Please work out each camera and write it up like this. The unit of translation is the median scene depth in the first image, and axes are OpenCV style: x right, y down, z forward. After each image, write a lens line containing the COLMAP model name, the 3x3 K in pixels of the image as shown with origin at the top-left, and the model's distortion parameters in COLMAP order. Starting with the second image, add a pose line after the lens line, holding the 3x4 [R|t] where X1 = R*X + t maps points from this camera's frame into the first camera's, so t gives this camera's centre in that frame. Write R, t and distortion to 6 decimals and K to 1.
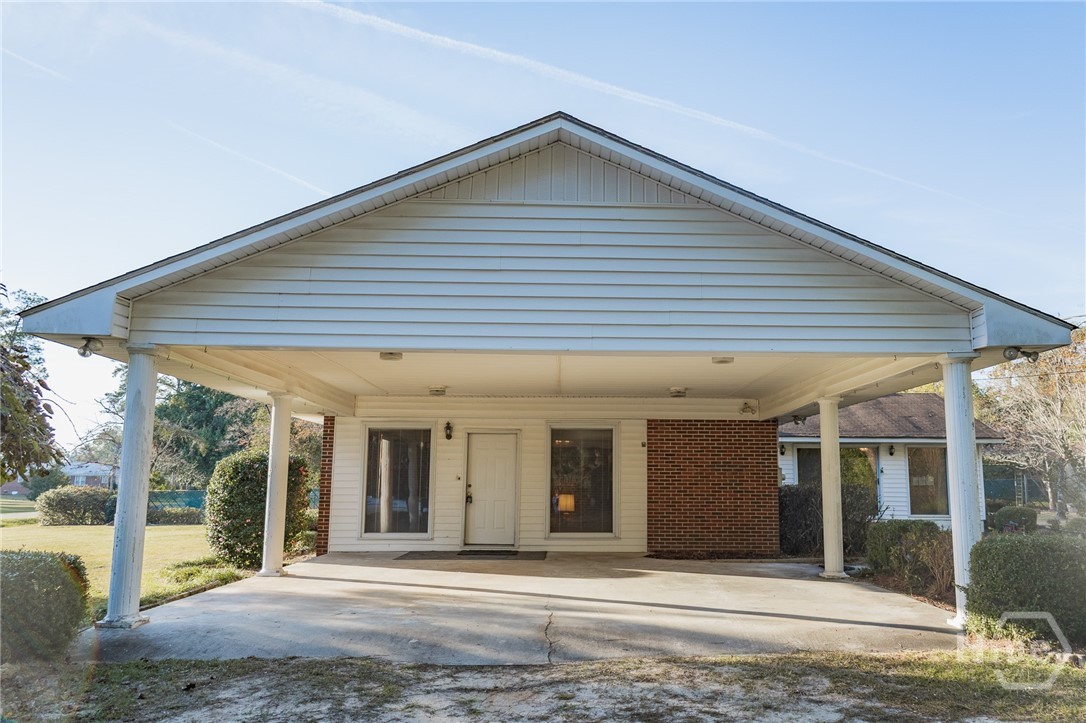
lens RADIAL K [[706.2, 0, 544.7], [0, 706.2, 365.8], [0, 0, 1]] dist [0.006586, 0.004420]
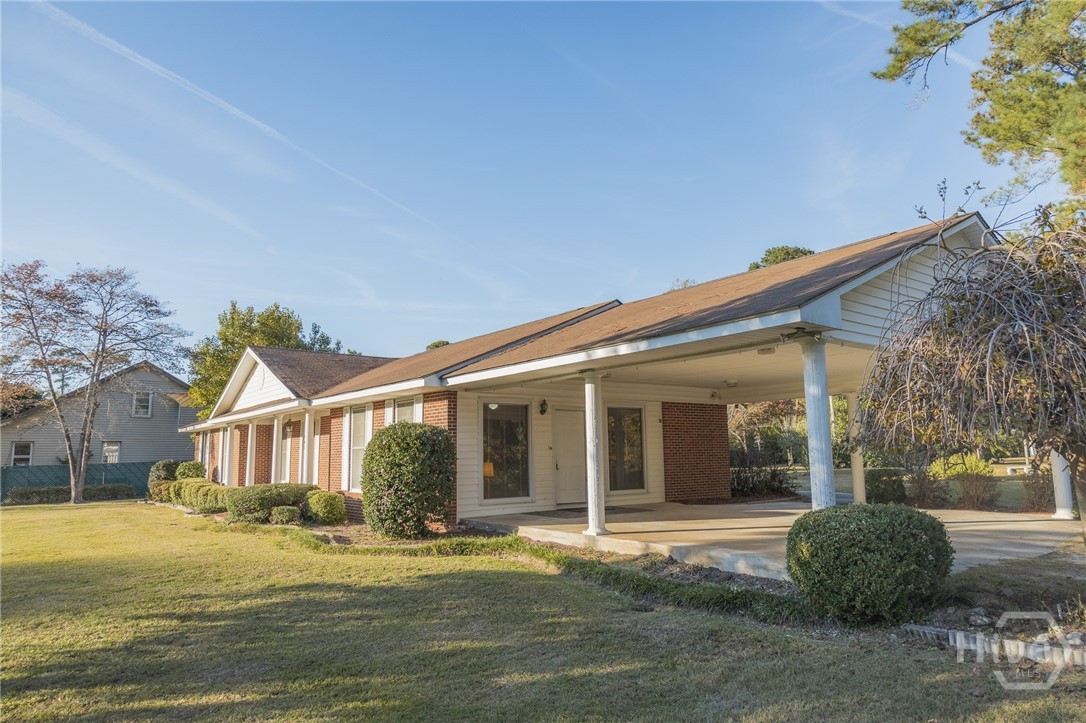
lens RADIAL K [[706.2, 0, 543.0], [0, 706.2, 359.9], [0, 0, 1]] dist [0.006586, 0.004420]
pose [[0.800698, 0.062829, 0.595765, -0.821016], [-0.075283, 0.997154, -0.003980, 0.020530], [-0.594320, -0.041665, 0.803149, 0.084436]]
